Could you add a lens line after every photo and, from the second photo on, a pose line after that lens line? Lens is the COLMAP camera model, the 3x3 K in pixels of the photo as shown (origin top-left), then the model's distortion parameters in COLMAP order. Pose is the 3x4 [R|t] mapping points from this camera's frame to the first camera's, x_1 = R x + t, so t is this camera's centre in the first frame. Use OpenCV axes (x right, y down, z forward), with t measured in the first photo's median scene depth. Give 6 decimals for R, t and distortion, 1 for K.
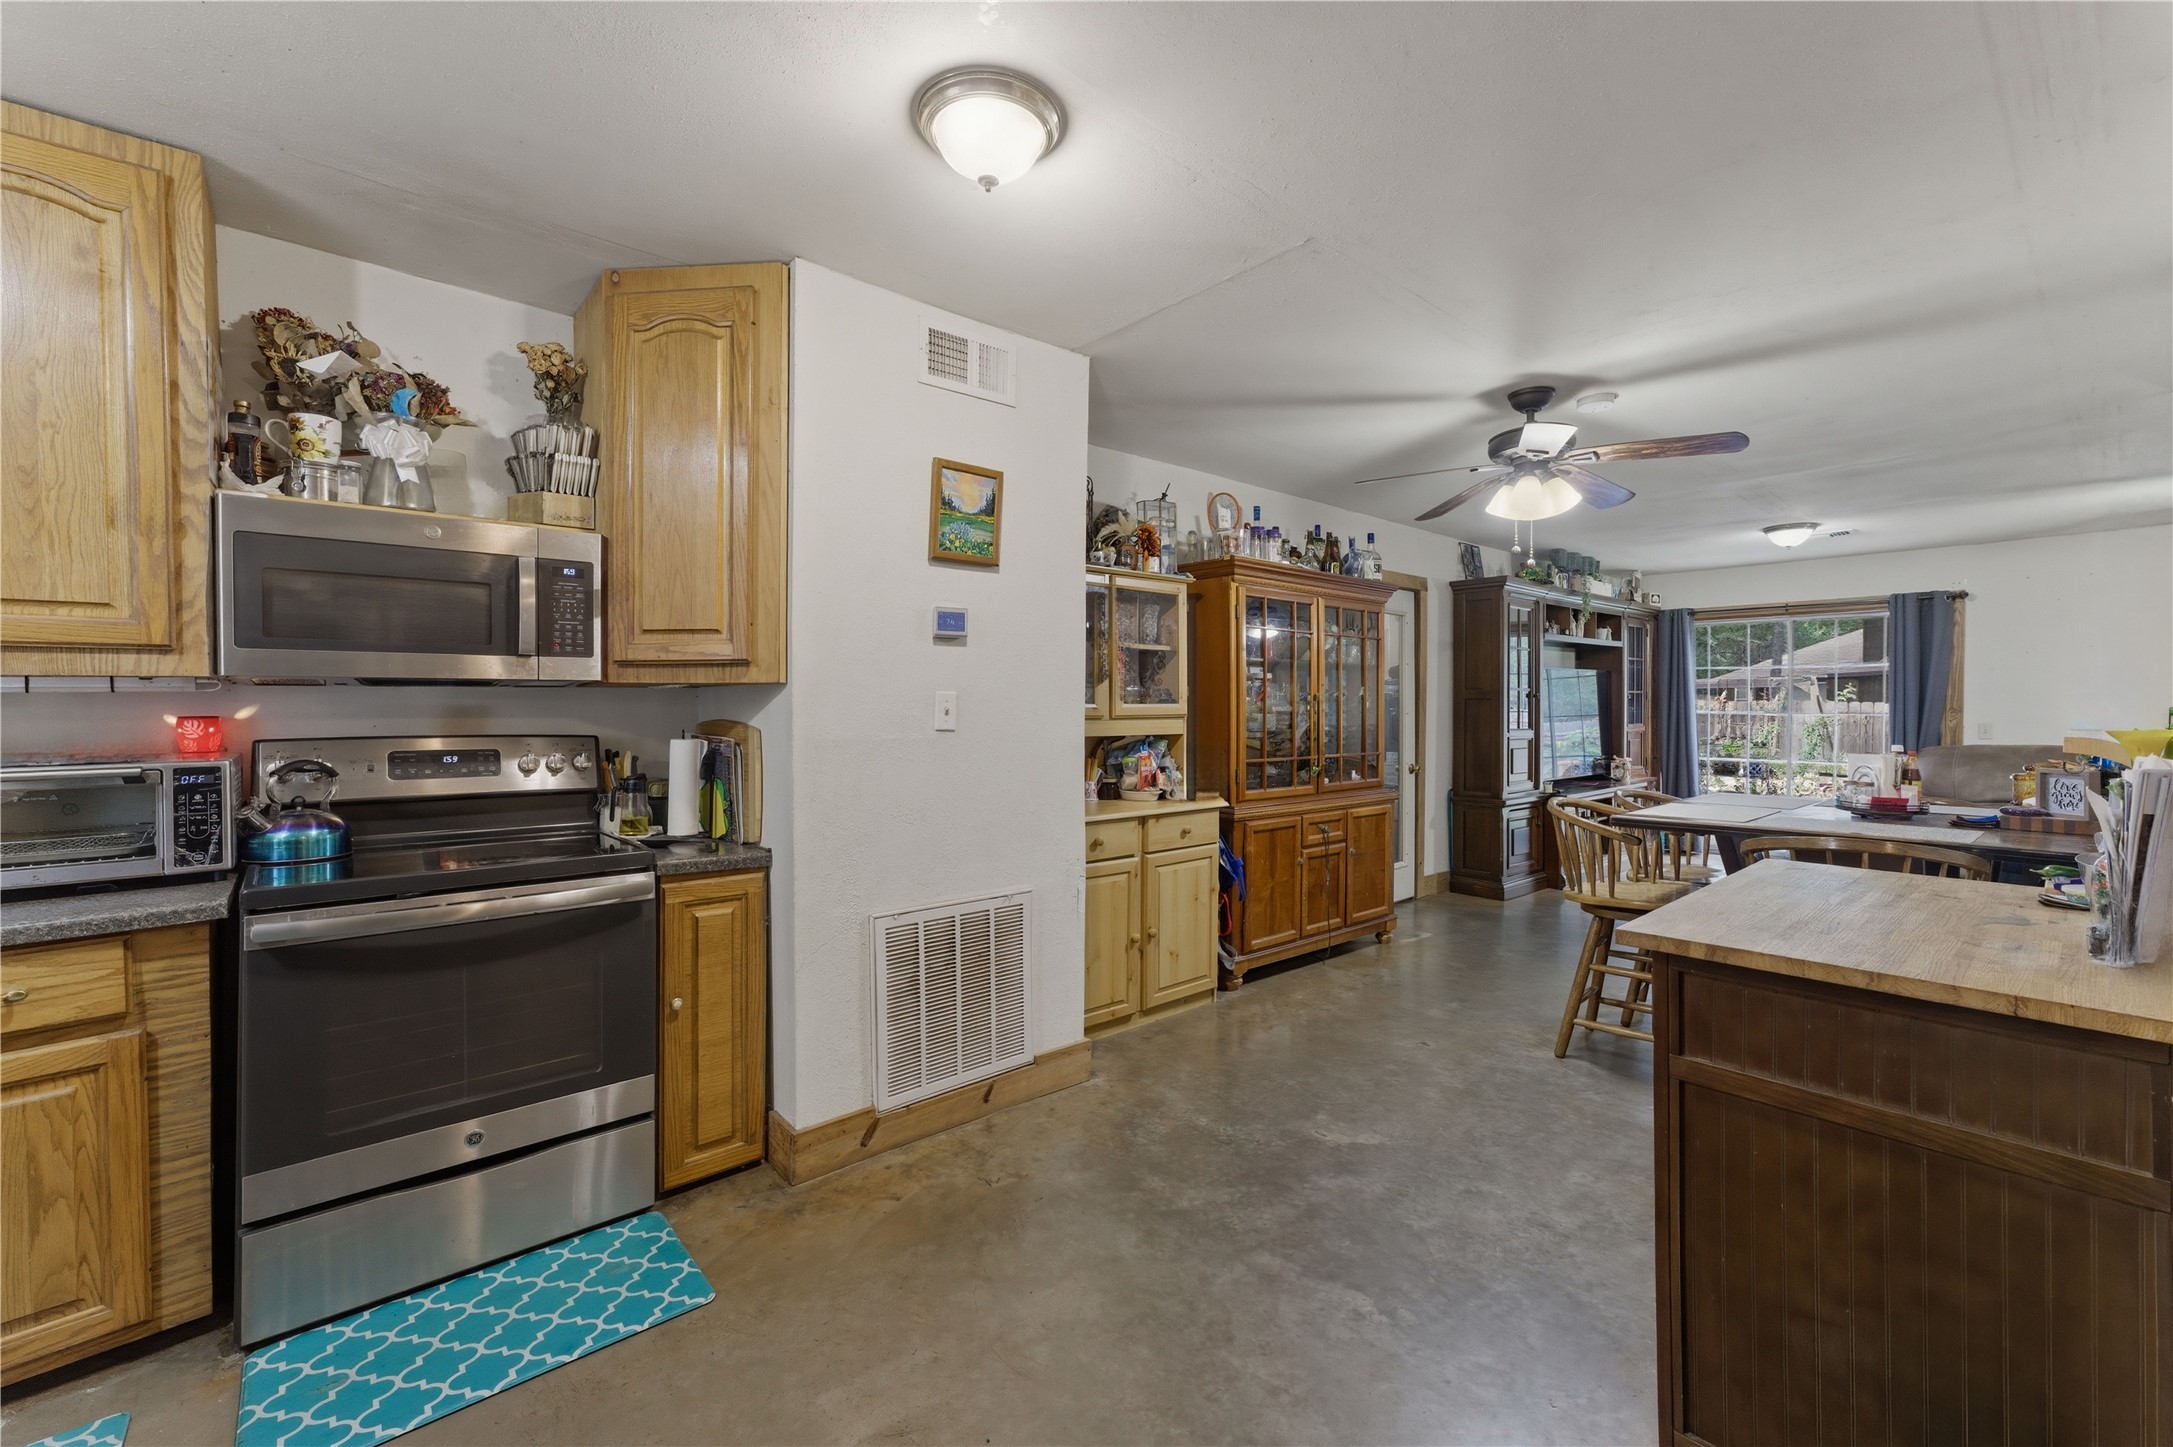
lens RADIAL K [[881.9, 0, 1086.5], [0, 881.9, 723.5], [0, 0, 1]] dist [-0.002270, -0.000201]
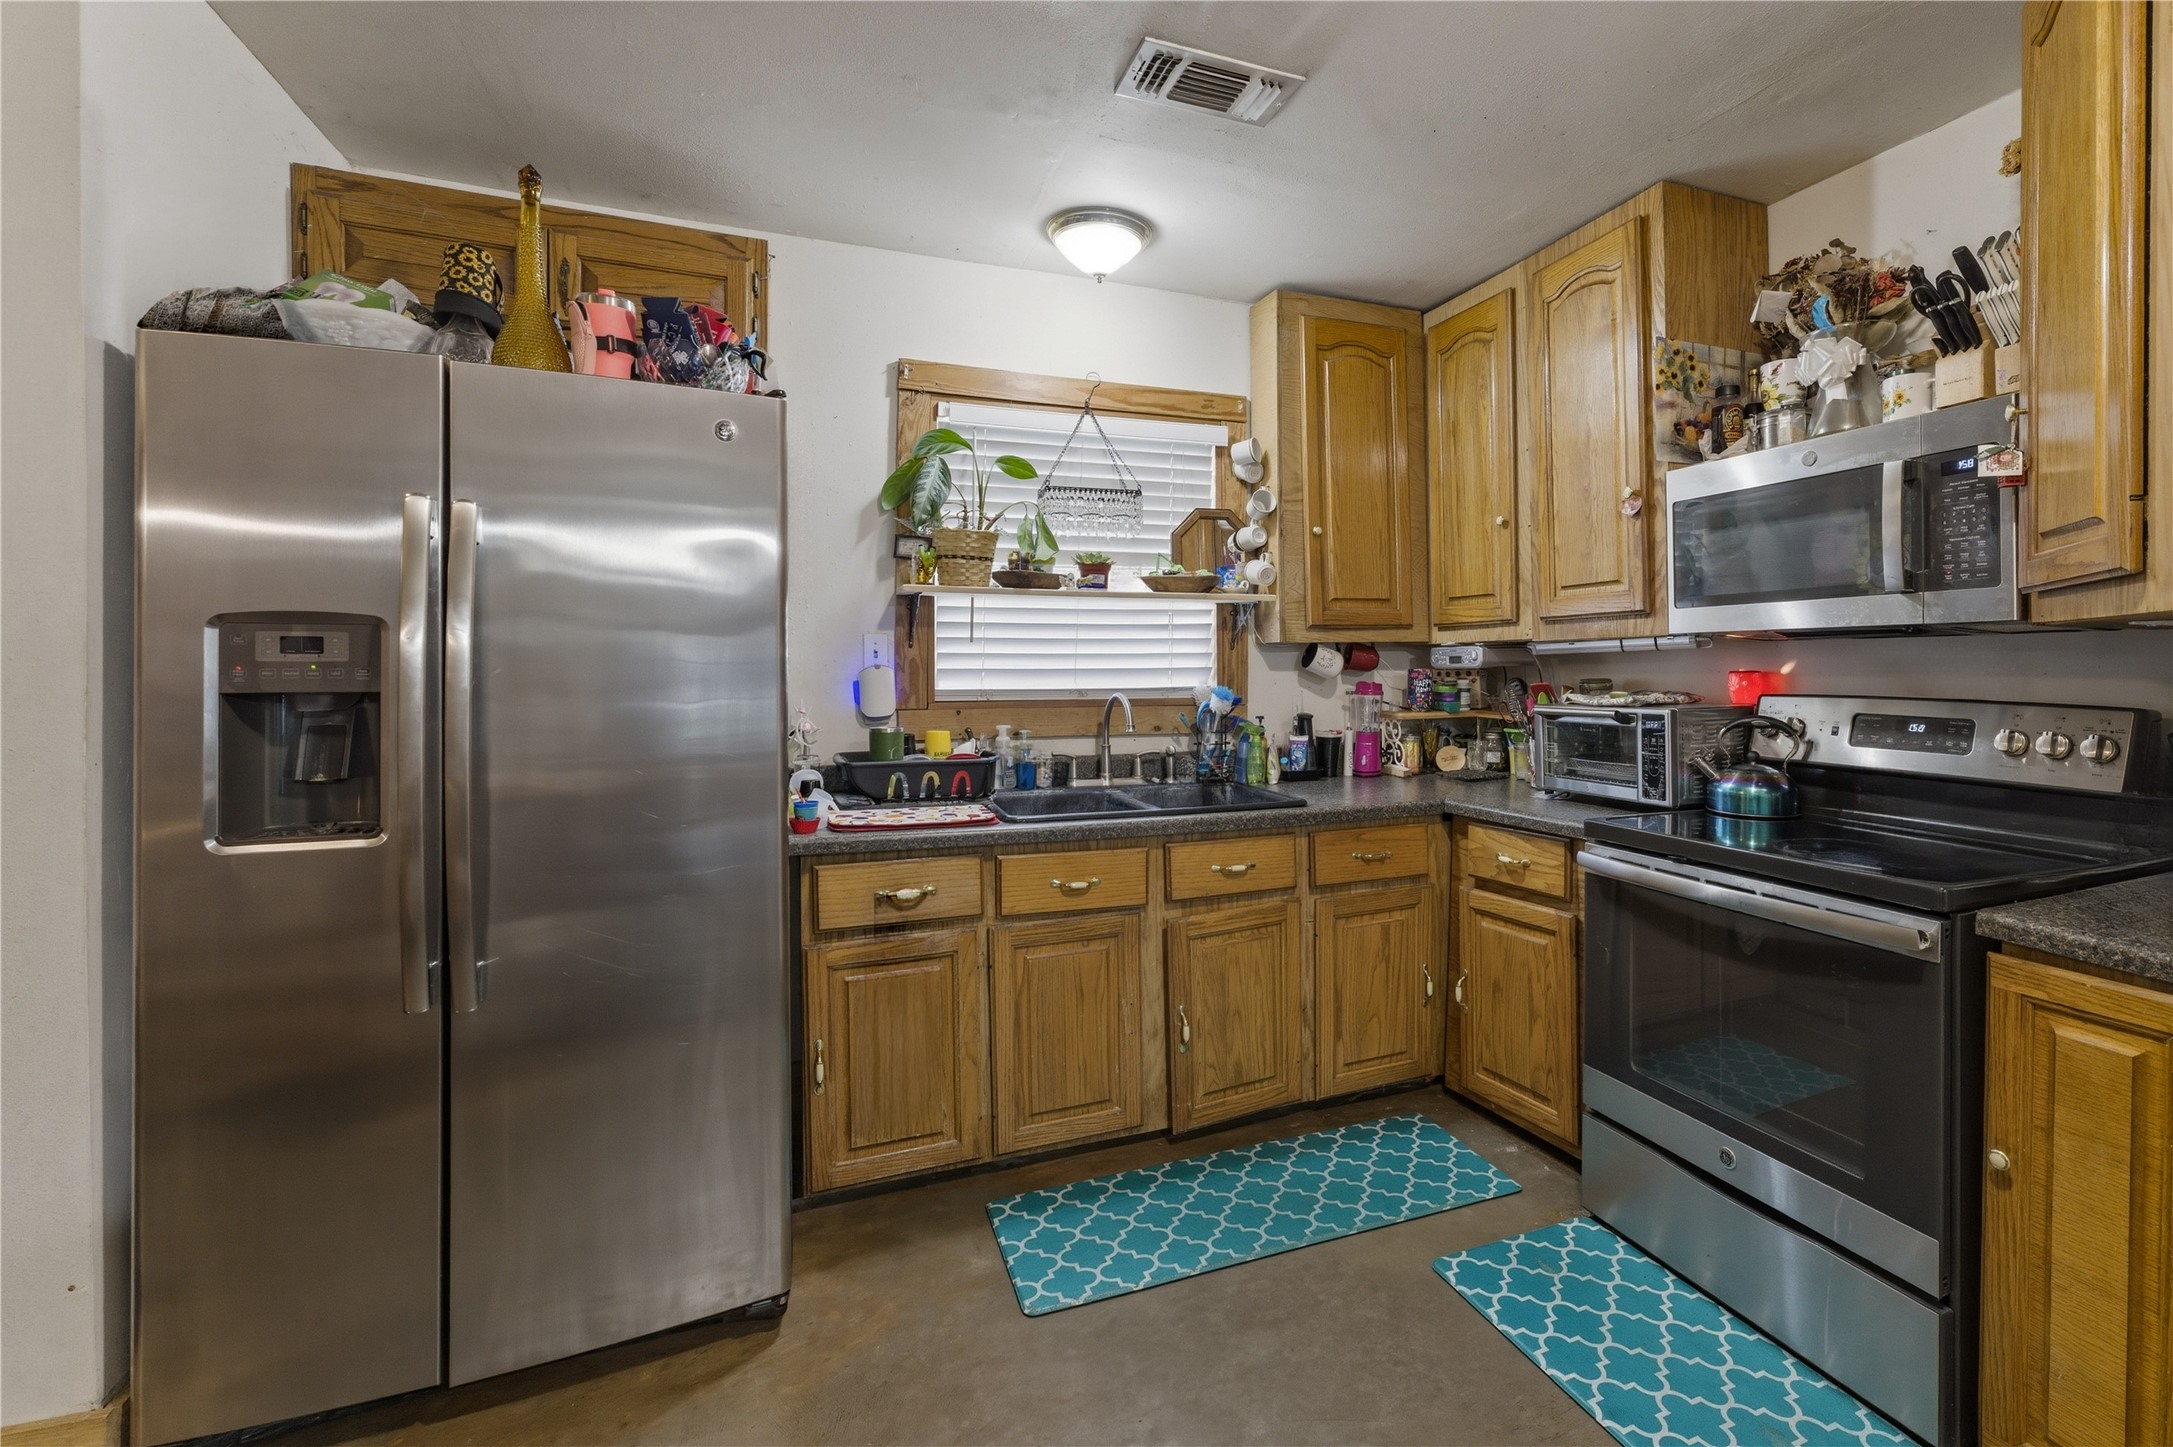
lens RADIAL K [[902.5, 0, 1089.7], [0, 902.5, 667.0], [0, 0, 1]] dist [0.000016, 0.000036]
pose [[-0.334208, 0.005776, -0.942482, 0.321687], [-0.011692, 0.999879, 0.010274, -0.014882], [0.942427, 0.014453, -0.334100, 0.632357]]
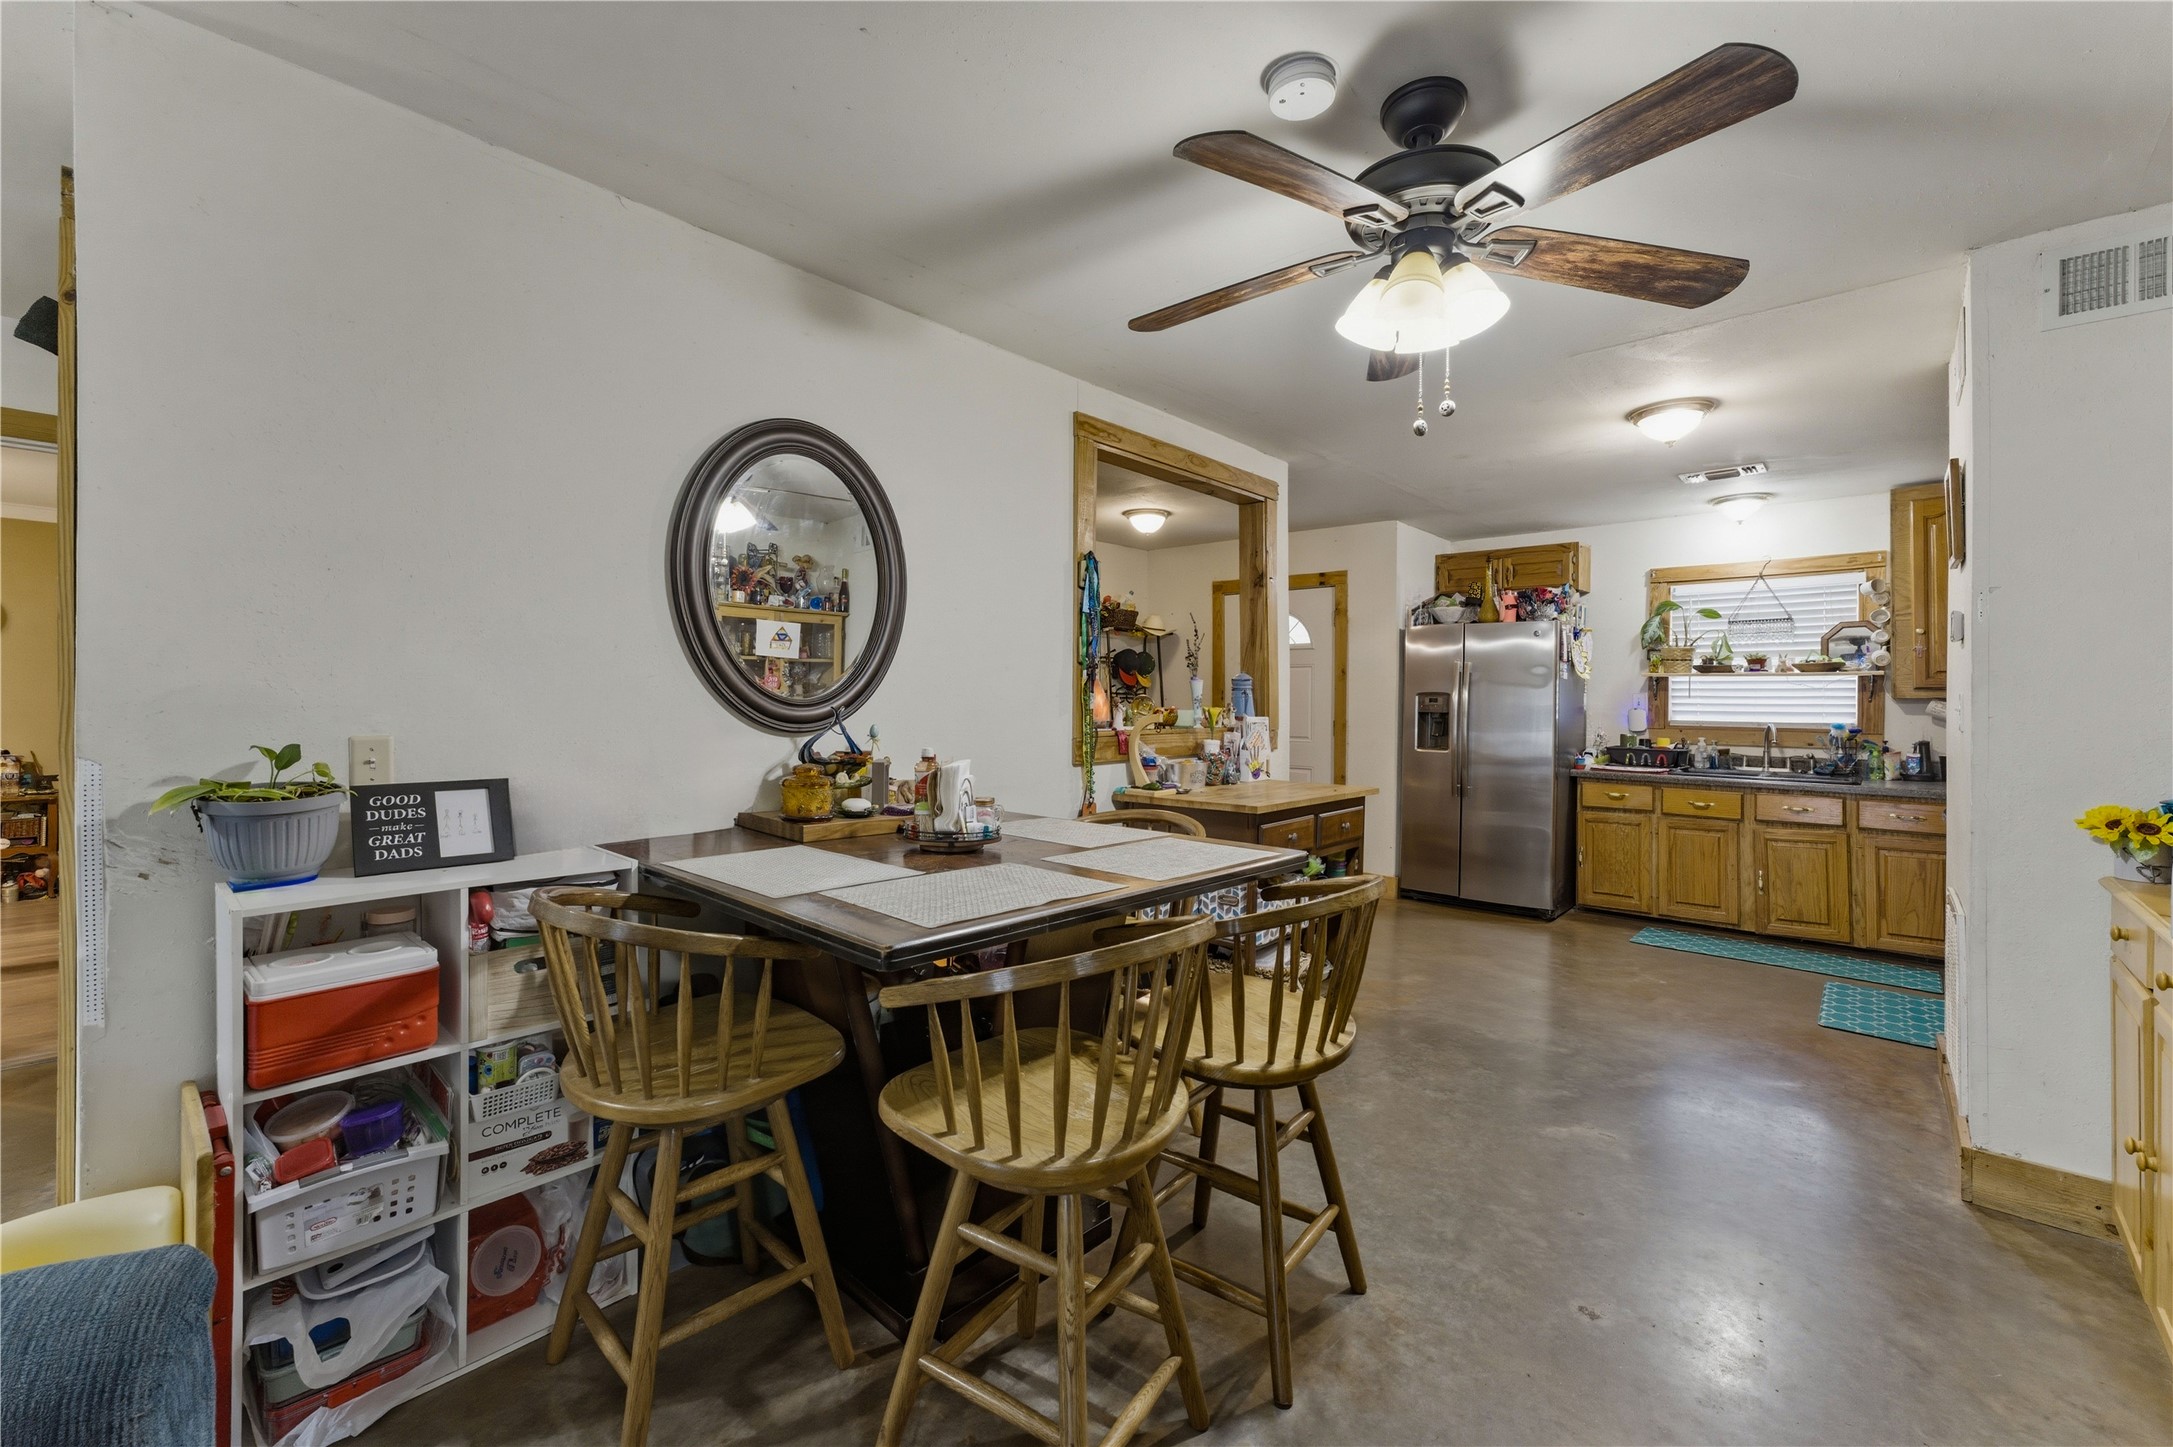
lens RADIAL K [[881.9, 0, 1086.5], [0, 881.9, 723.5], [0, 0, 1]] dist [-0.002270, -0.000201]
pose [[-0.995916, -0.004269, -0.090187, 0.870639], [-0.008031, 0.999111, 0.041388, -0.038689], [0.089931, 0.041943, -0.995064, 1.798440]]
